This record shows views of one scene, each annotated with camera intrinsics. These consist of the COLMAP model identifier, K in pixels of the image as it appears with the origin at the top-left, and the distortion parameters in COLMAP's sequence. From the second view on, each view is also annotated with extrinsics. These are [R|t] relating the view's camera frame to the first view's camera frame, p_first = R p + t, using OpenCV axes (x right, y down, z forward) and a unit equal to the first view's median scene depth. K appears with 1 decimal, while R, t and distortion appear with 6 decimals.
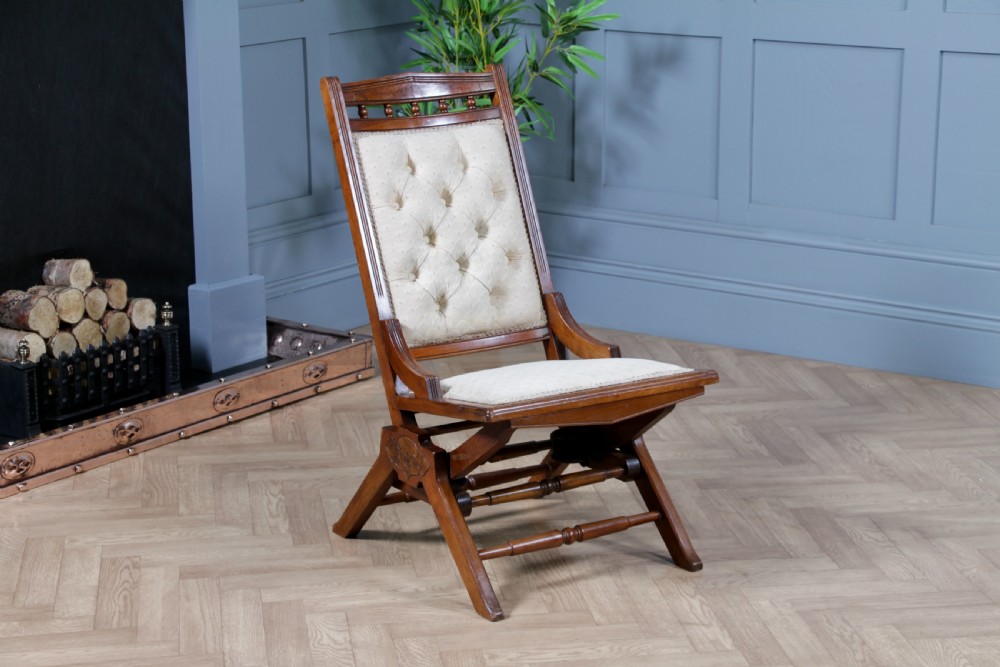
lens RADIAL K [[2137.2, 0, 508.8], [0, 2137.2, 332.4], [0, 0, 1]] dist [0.282232, 0.220255]
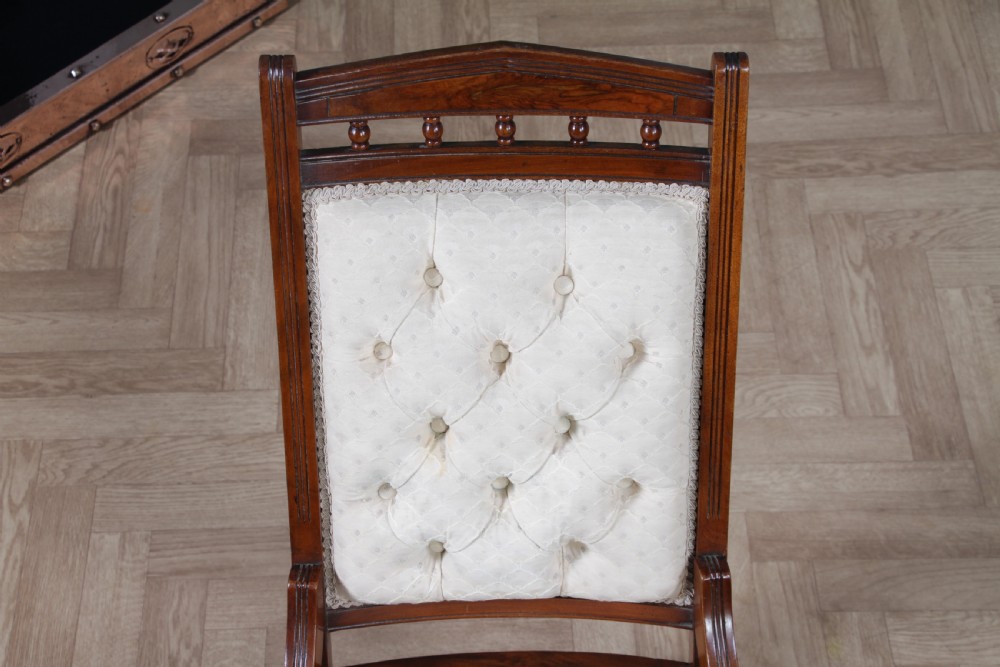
lens RADIAL K [[1978.3, 0, 498.9], [0, 1978.3, 347.8], [0, 0, 1]] dist [0.189271, 0.729692]
pose [[0.992741, 0.091505, -0.078057, 0.055865], [-0.028666, 0.810293, 0.585323, -0.263988], [0.116809, -0.578836, 0.807034, 0.565159]]
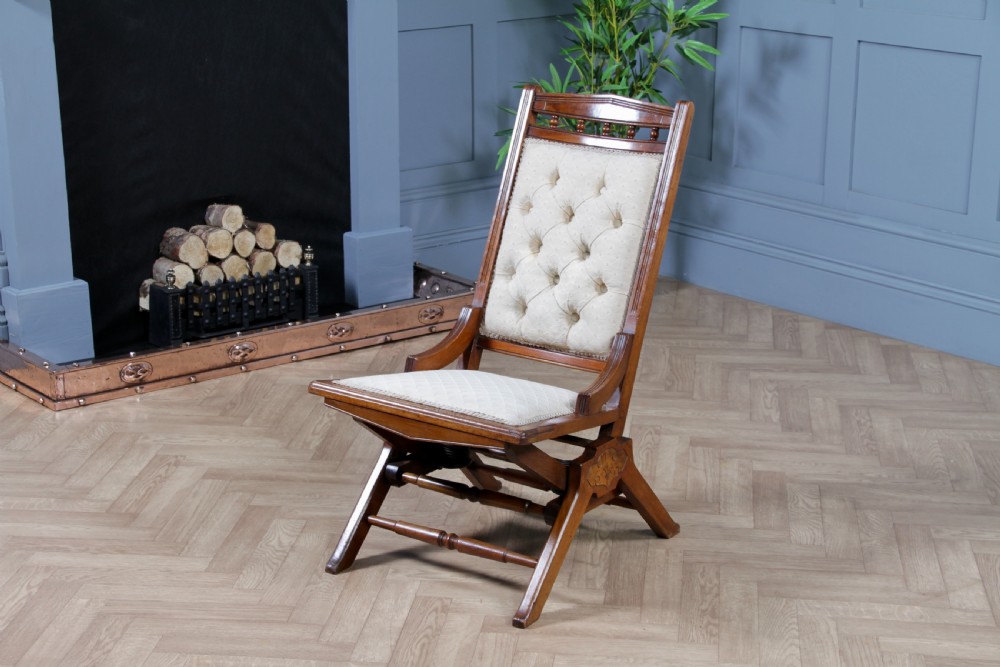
lens RADIAL K [[1886.8, 0, 500.0], [0, 1886.8, 333.5], [0, 0, 1]] dist [0.193665, 0.175560]
pose [[0.964656, 0.080418, -0.250941, 0.224243], [-0.071519, 0.996451, 0.044398, -0.021115], [0.253620, -0.024882, 0.966984, 0.017667]]
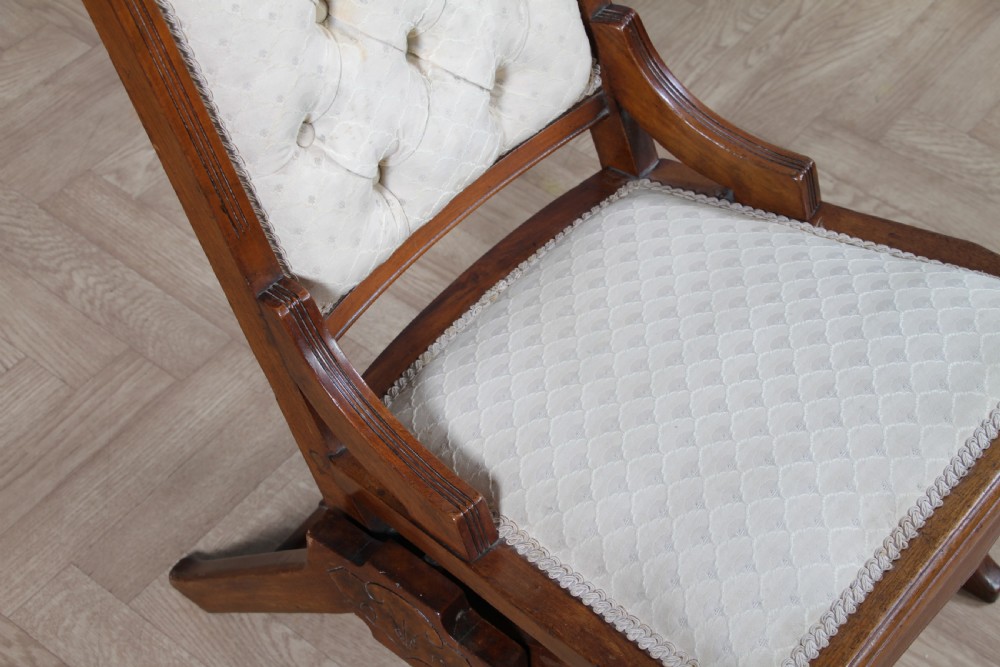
lens RADIAL K [[1763.6, 0, 500.0], [0, 1763.6, 333.5], [0, 0, 1]] dist [0.107684, 0.107757]
pose [[0.733399, -0.512673, 0.446422, -0.100367], [0.156644, 0.766474, 0.622880, -0.152348], [-0.661505, -0.386890, 0.642439, 0.658480]]
